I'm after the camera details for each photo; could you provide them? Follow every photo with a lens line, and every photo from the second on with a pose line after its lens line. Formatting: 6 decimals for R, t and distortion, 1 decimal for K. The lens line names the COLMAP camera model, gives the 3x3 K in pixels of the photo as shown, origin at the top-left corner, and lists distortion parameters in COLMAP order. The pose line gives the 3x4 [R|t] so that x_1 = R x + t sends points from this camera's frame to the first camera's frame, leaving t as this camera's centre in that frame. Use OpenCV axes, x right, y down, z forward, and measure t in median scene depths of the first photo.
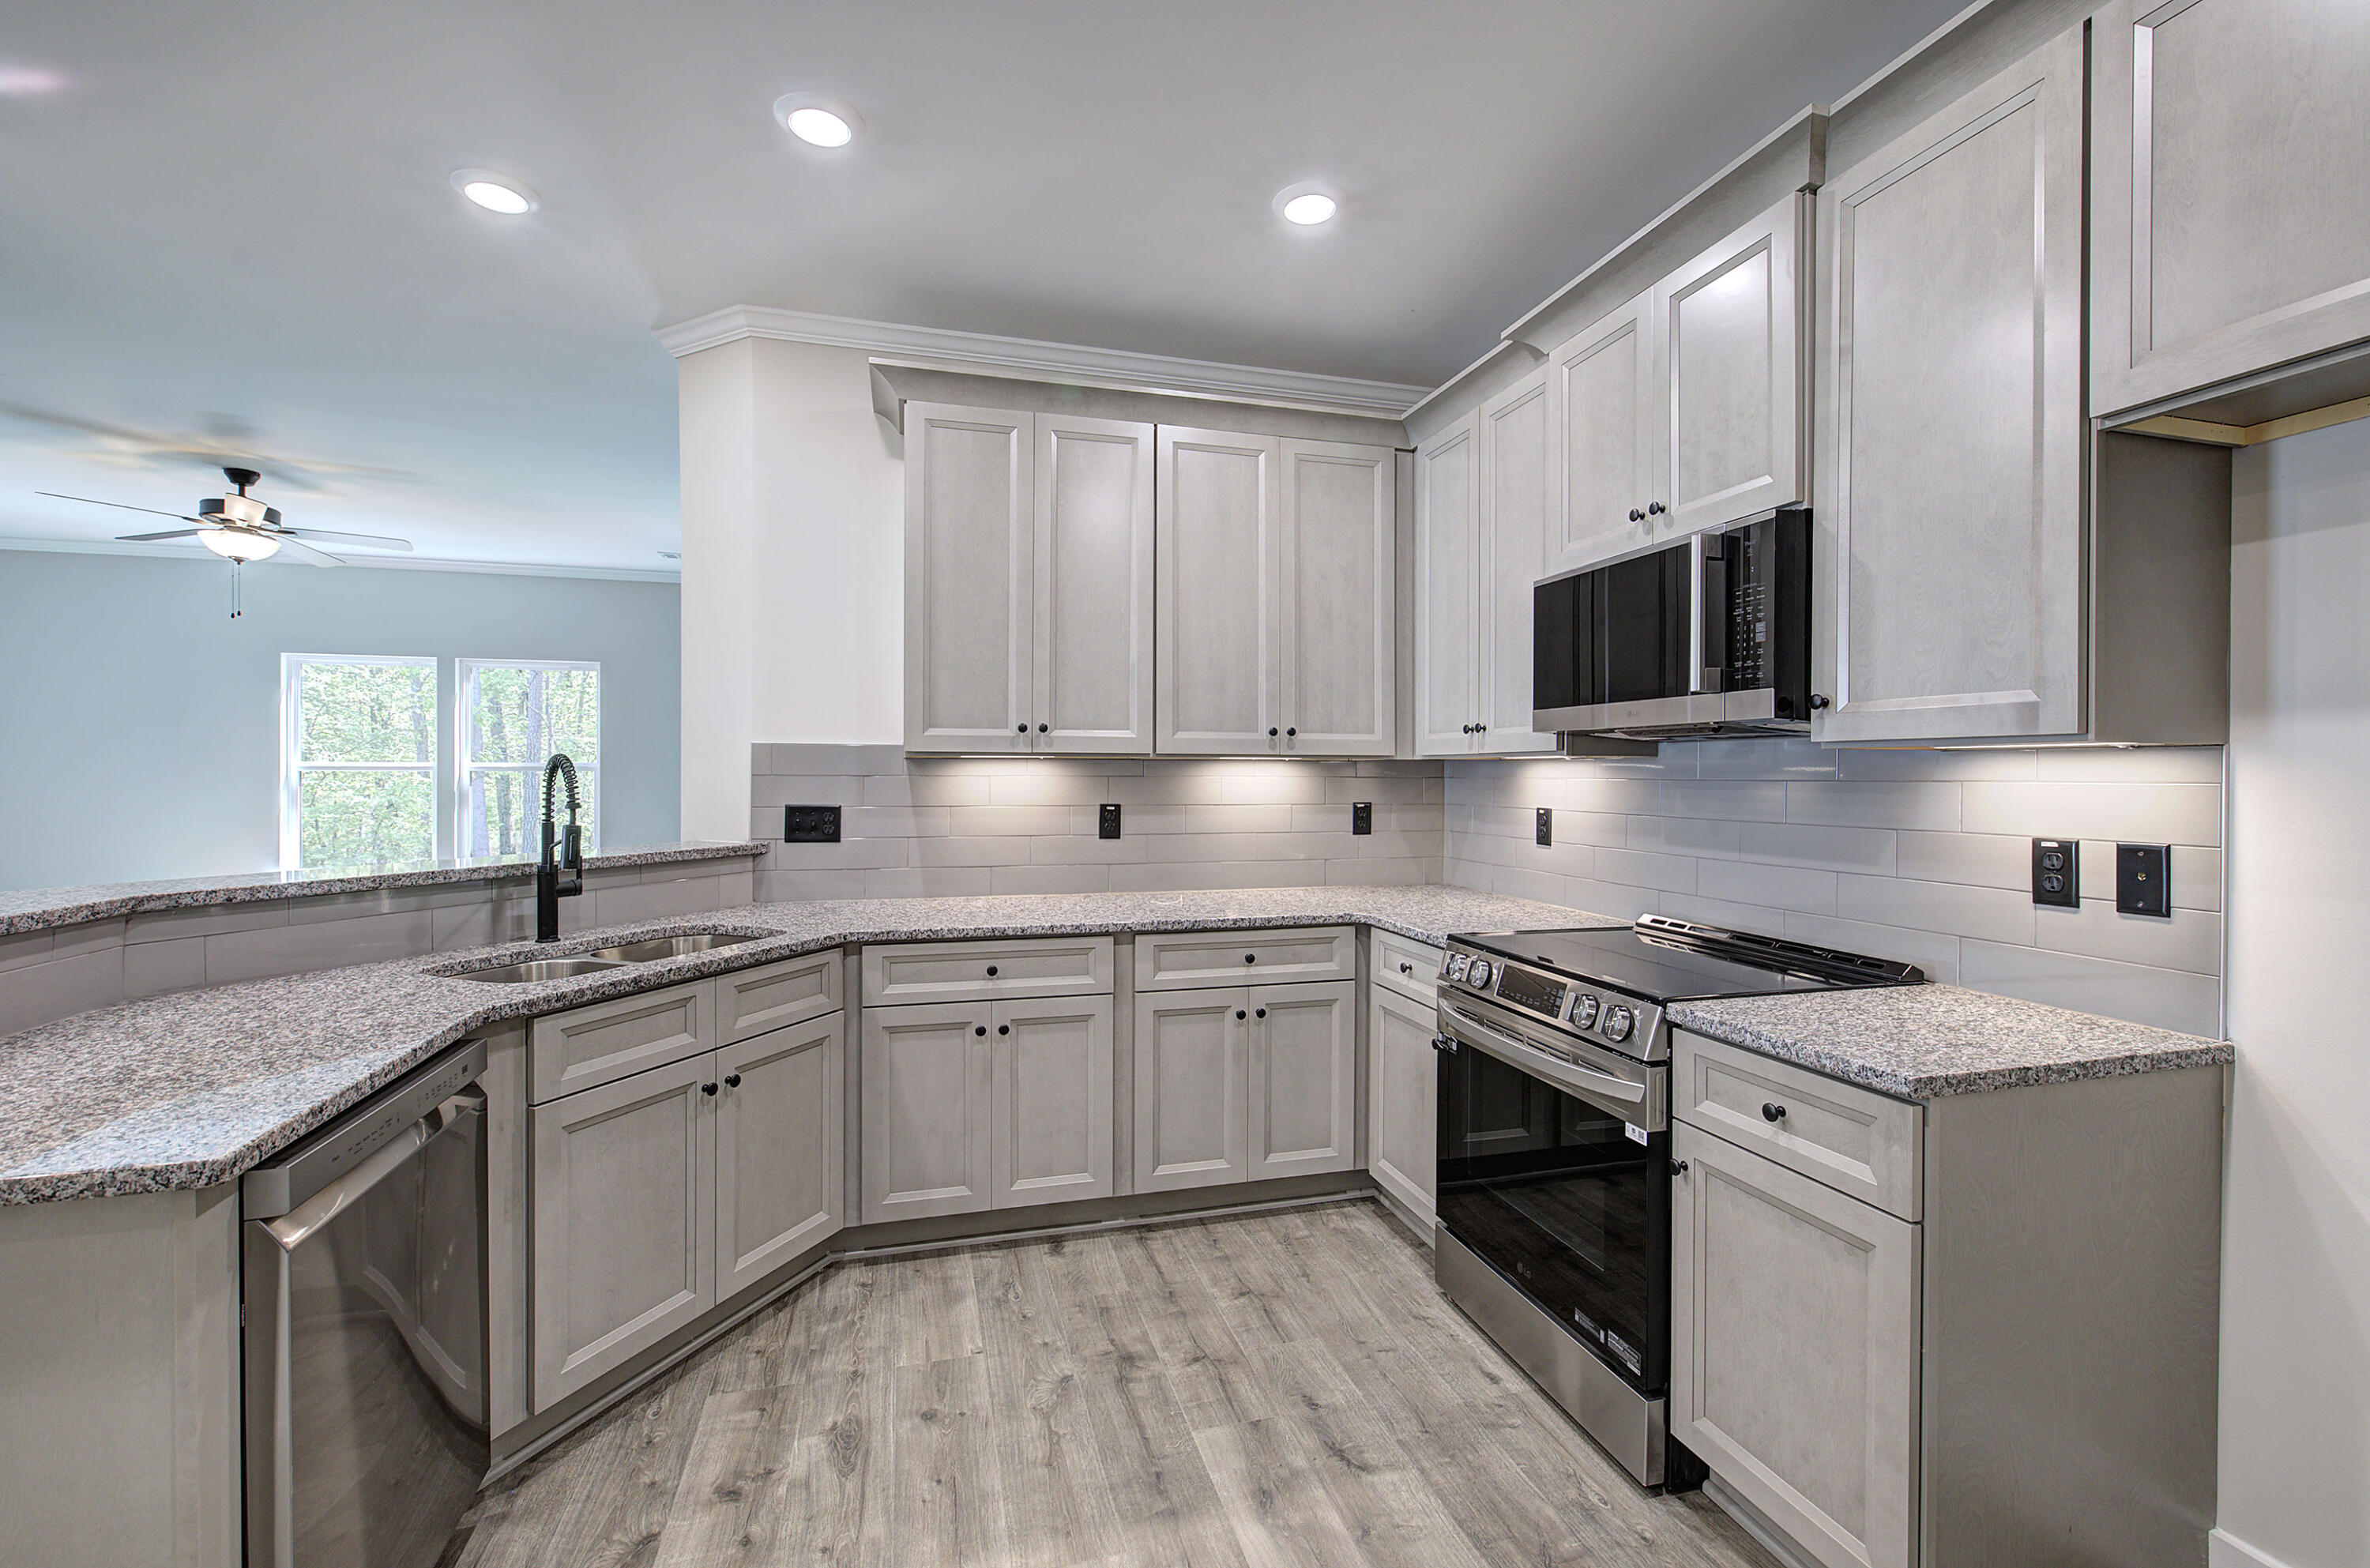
lens RADIAL K [[1001.7, 0, 1188.2], [0, 1001.7, 777.0], [0, 0, 1]] dist [-0.007873, 0.002900]
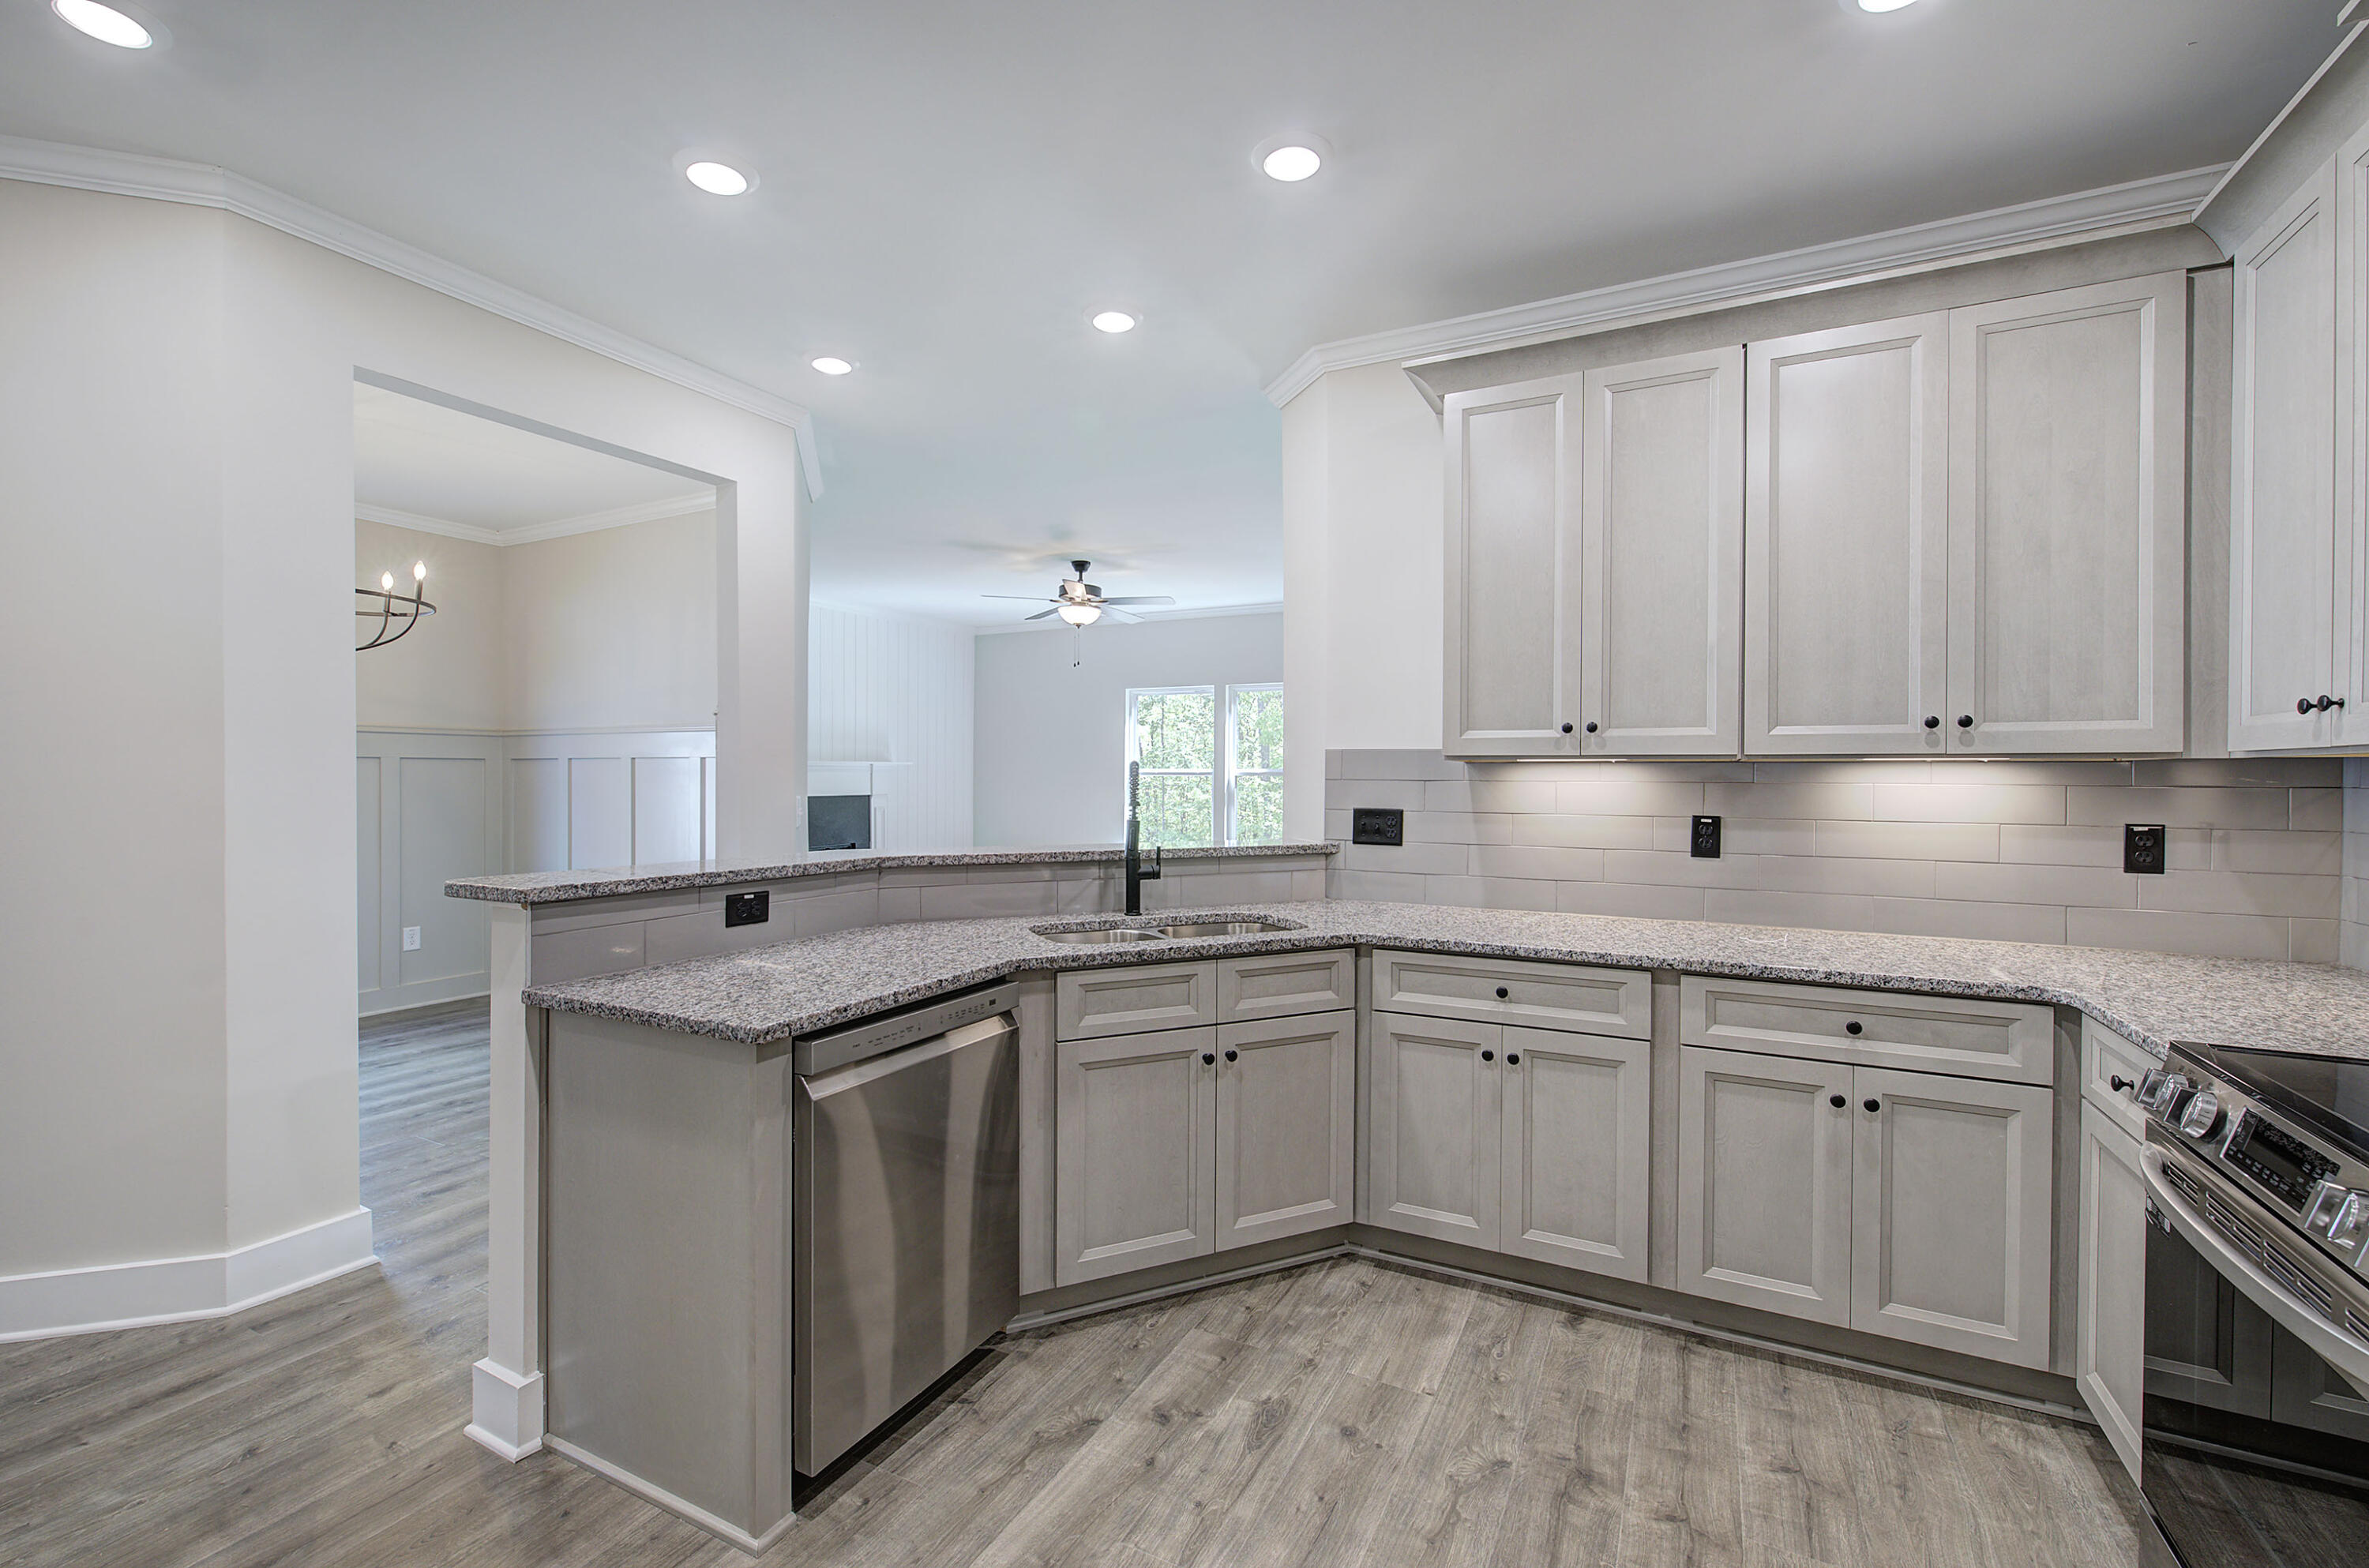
lens RADIAL K [[1001.2, 0, 1183.5], [0, 1001.2, 777.0], [0, 0, 1]] dist [-0.007873, 0.002900]
pose [[0.728256, 0.001583, -0.685304, 0.221521], [-0.004682, 0.999985, -0.002665, -0.000922], [0.685290, 0.005150, 0.728252, 0.128758]]
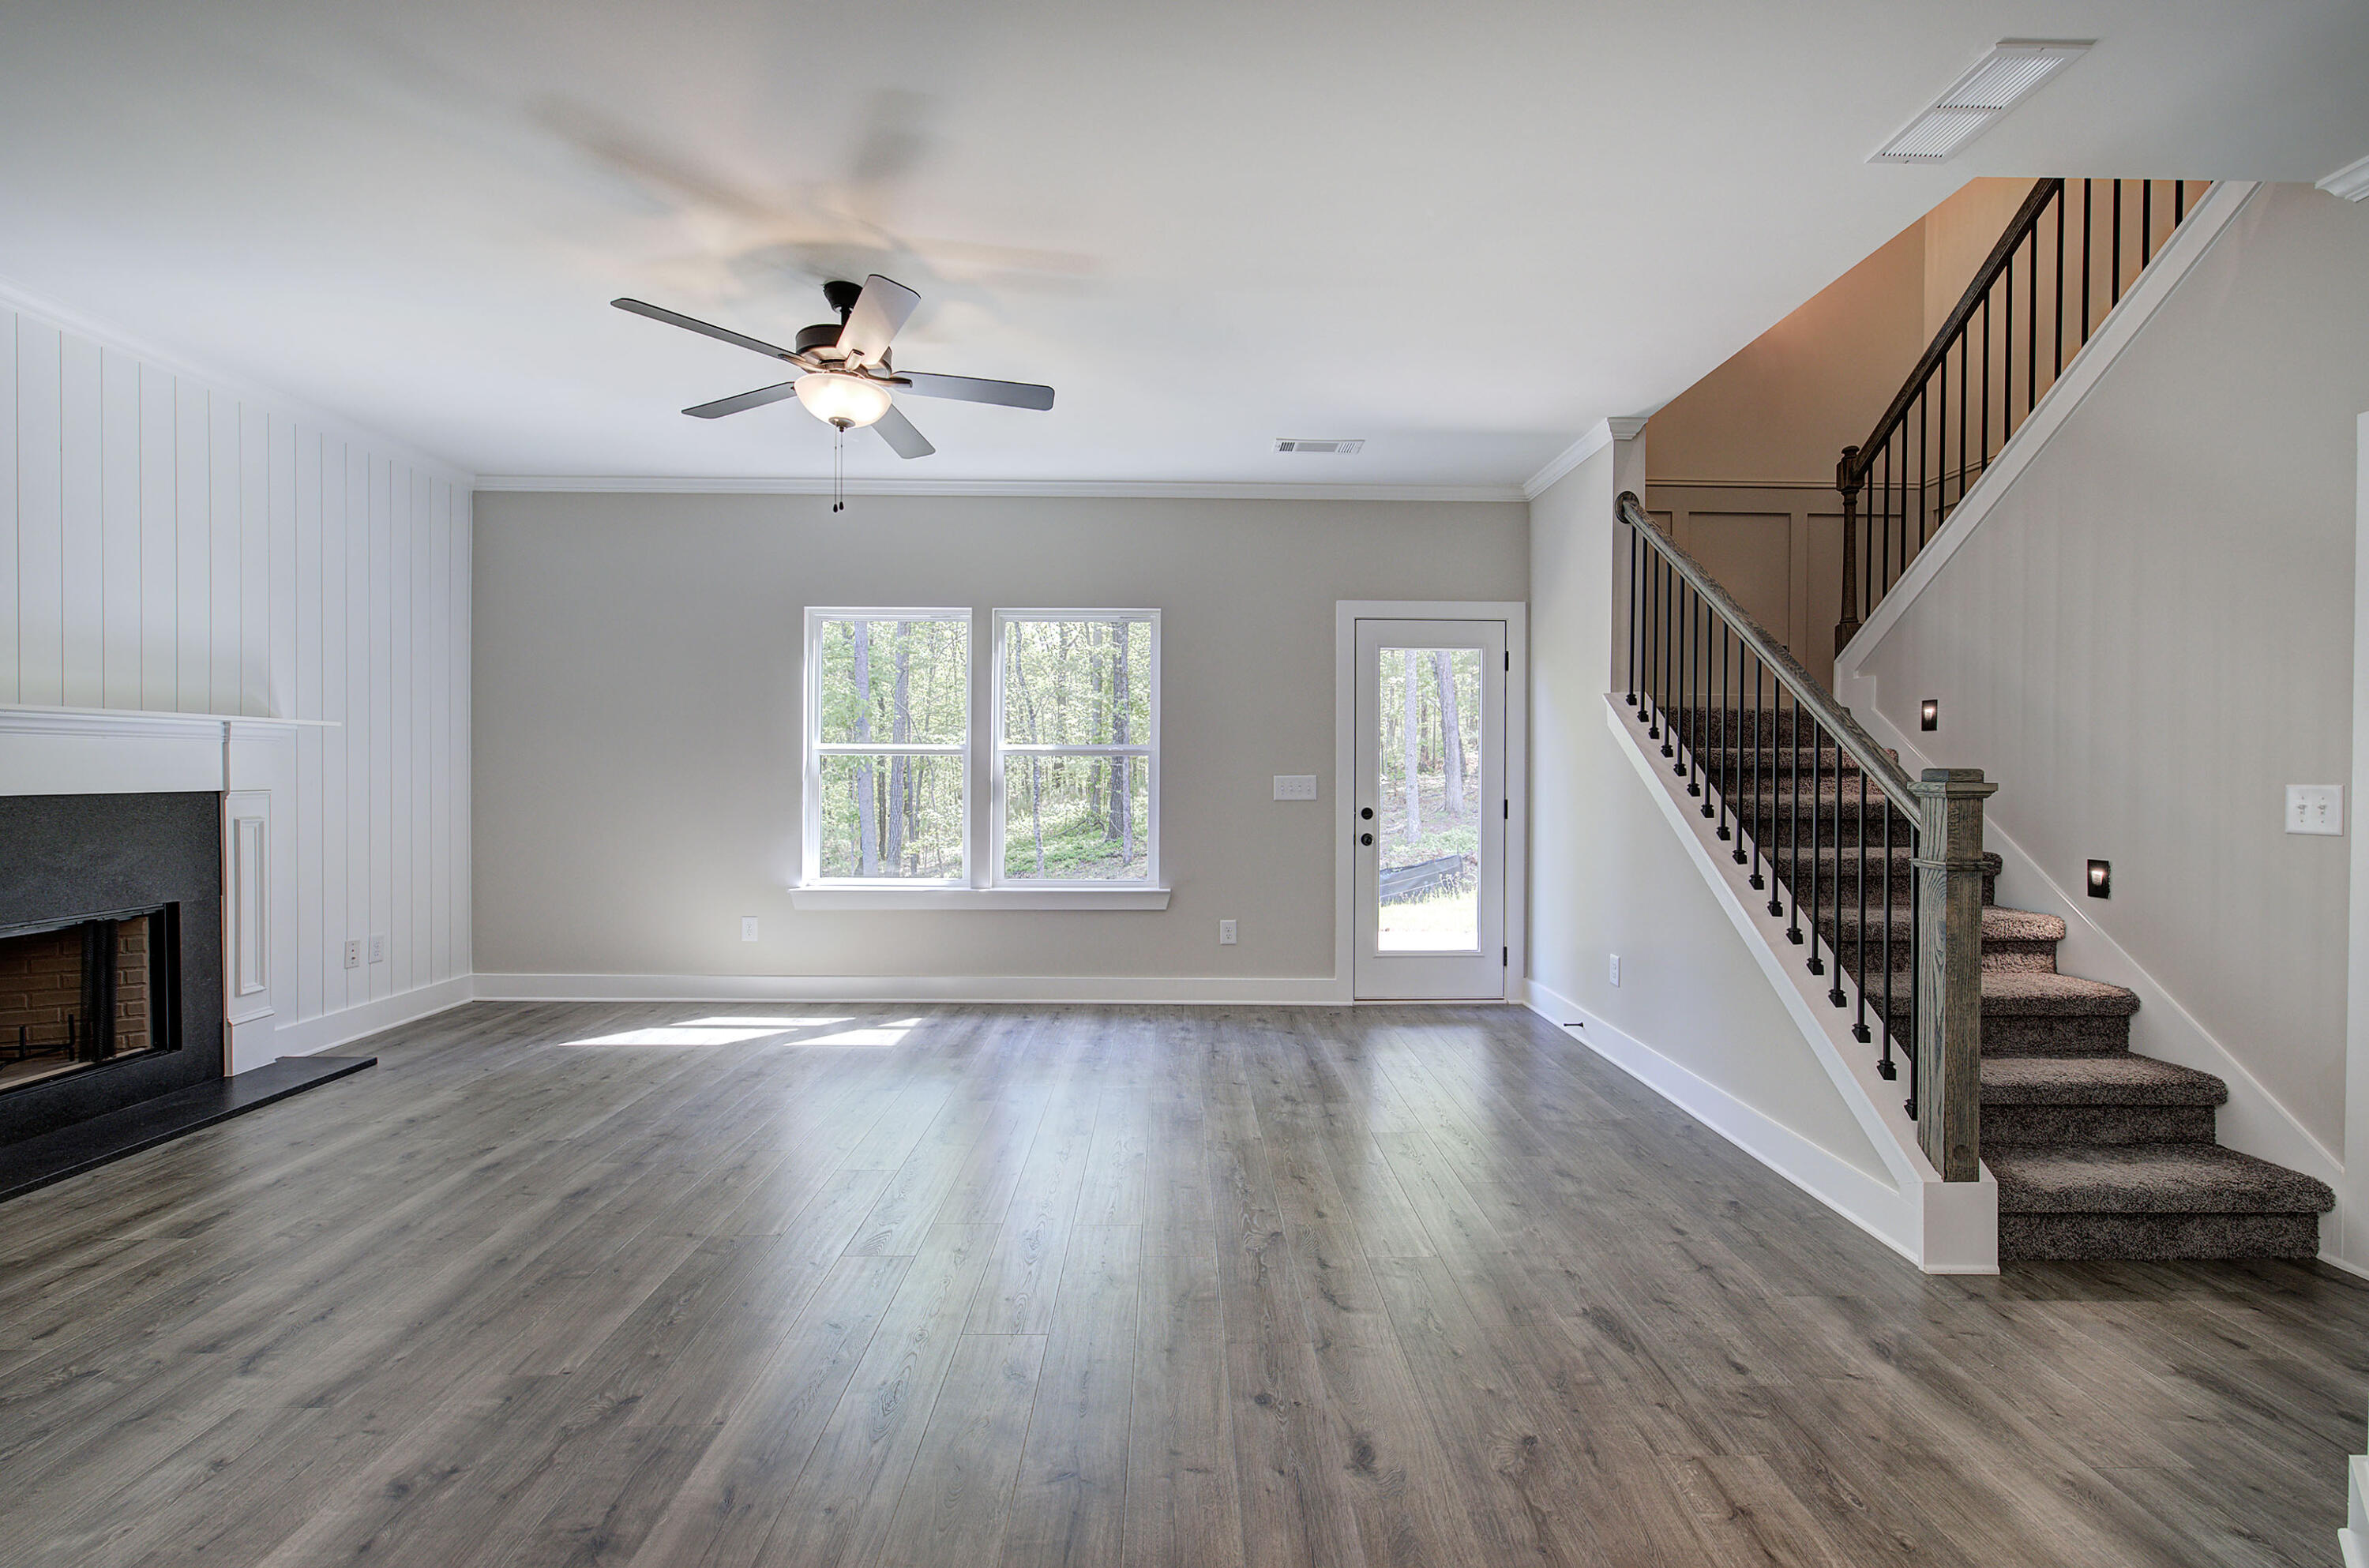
lens RADIAL K [[1001.2, 0, 1189.5], [0, 1001.2, 784.3], [0, 0, 1]] dist [-0.007873, 0.002900]
pose [[0.966603, 0.004766, -0.256233, -0.995267], [-0.002665, 0.999960, 0.008548, 0.023479], [0.256264, -0.007580, 0.966577, 0.746386]]
